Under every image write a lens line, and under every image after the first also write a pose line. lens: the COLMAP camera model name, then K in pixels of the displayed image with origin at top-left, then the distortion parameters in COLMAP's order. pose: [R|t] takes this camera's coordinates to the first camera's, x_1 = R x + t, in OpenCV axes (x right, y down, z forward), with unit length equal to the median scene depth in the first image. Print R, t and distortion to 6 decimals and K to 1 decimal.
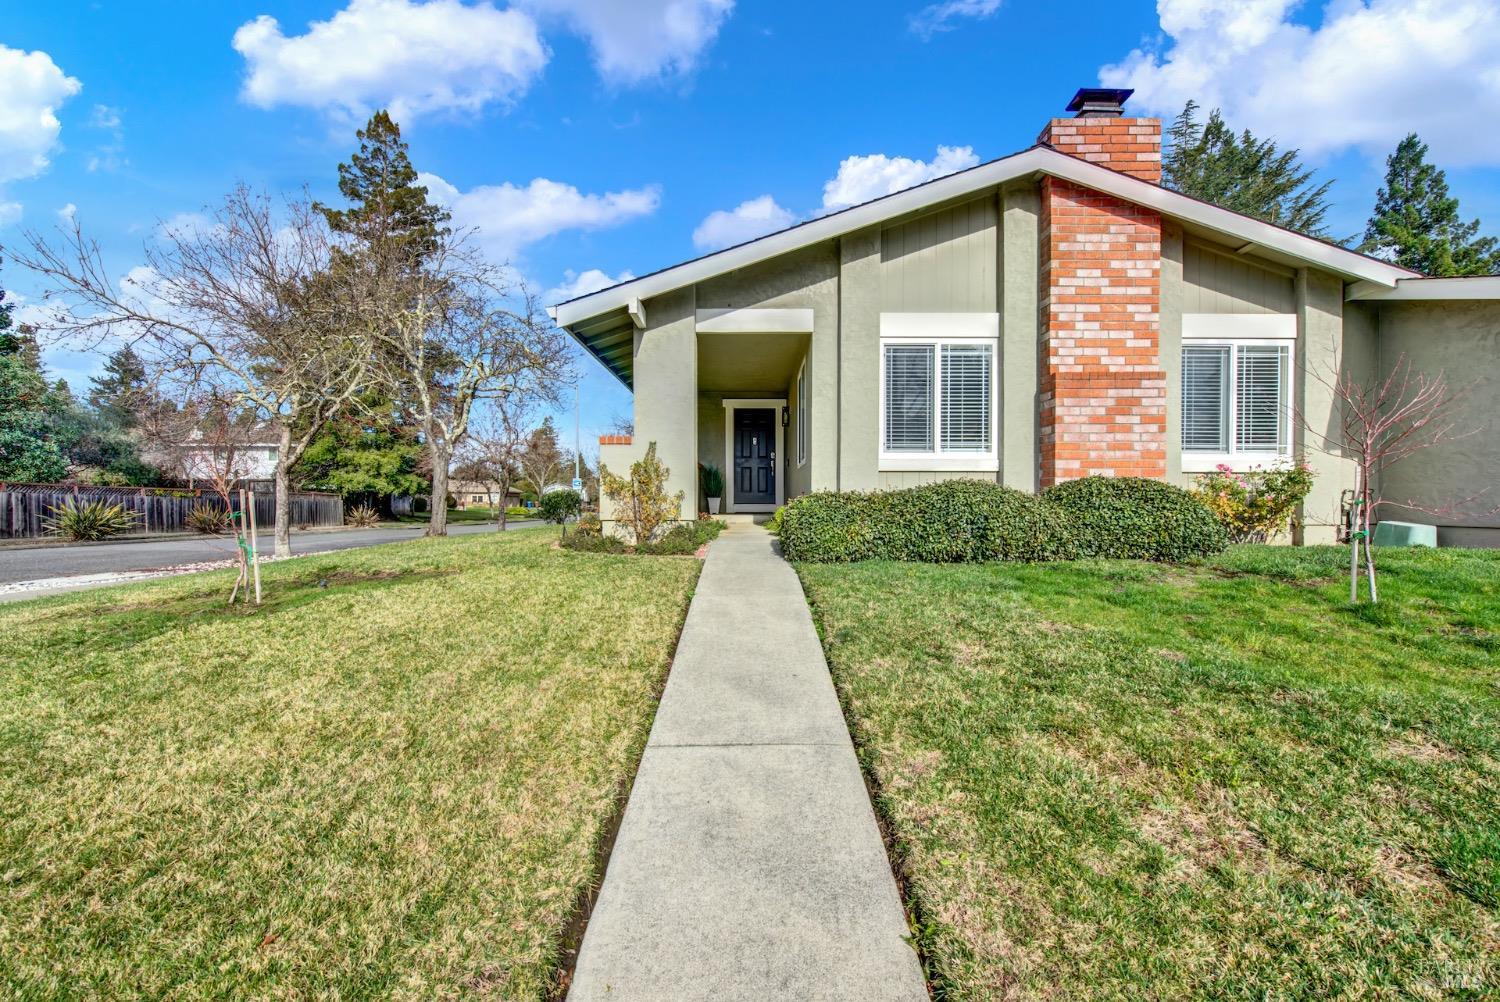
lens RADIAL K [[619.8, 0, 750.1], [0, 619.8, 495.9], [0, 0, 1]] dist [-0.003291, -0.000321]
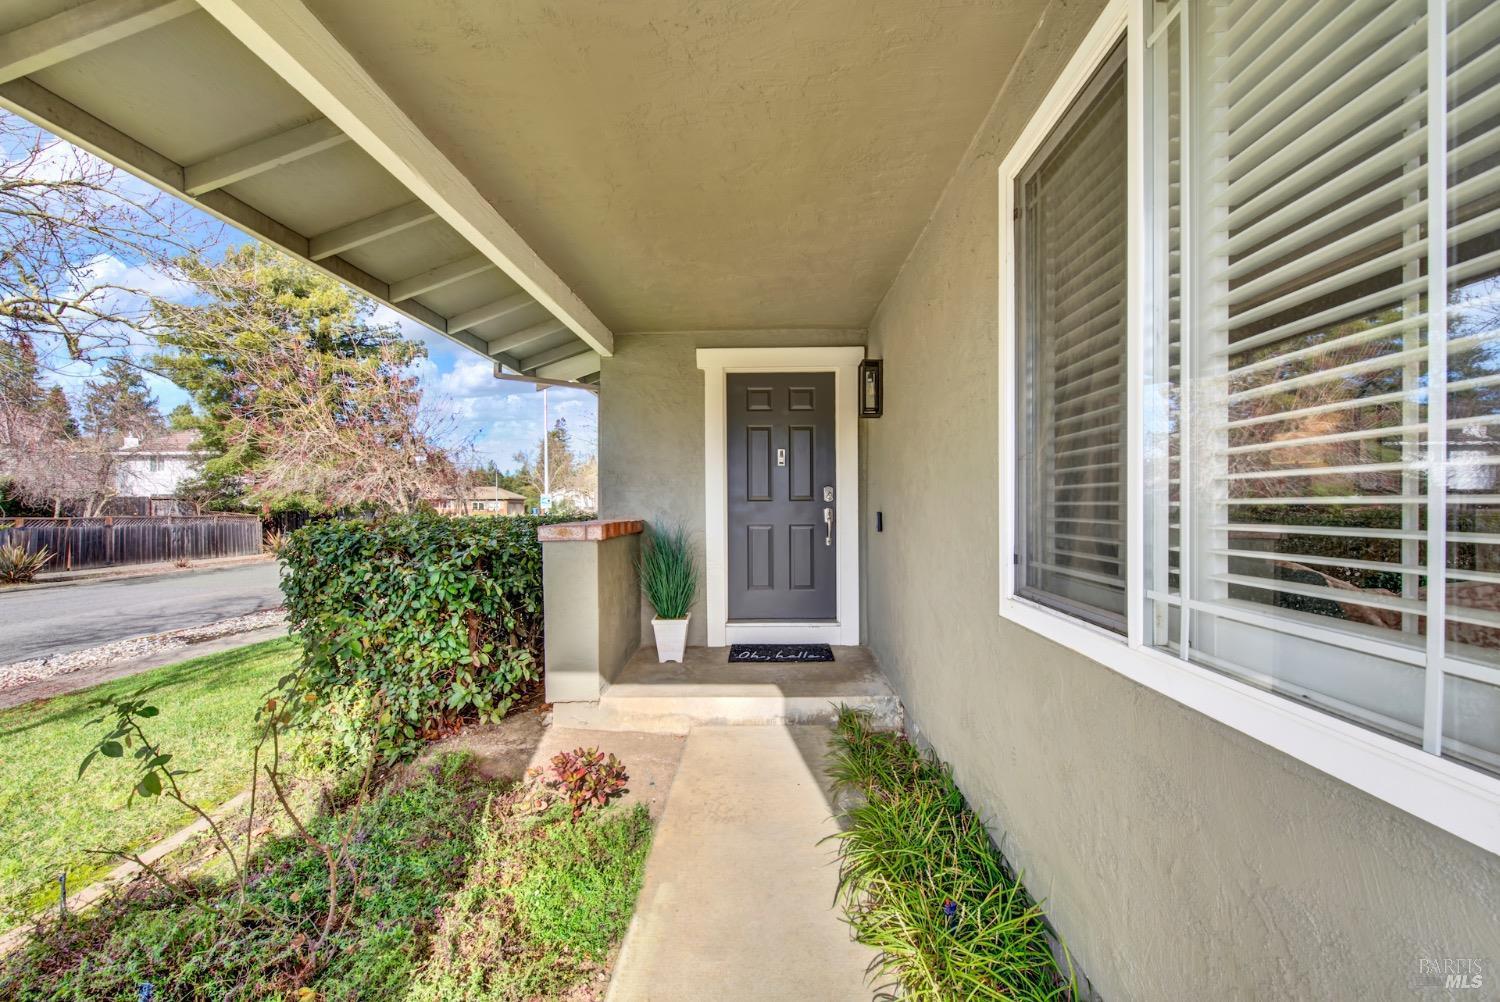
lens RADIAL K [[619.8, 0, 752.5], [0, 619.8, 500.8], [0, 0, 1]] dist [-0.003291, -0.000321]
pose [[0.999669, -0.008917, -0.024138, -0.001021], [0.009121, 0.999924, 0.008326, -0.064898], [0.024062, -0.008543, 0.999674, 0.620589]]
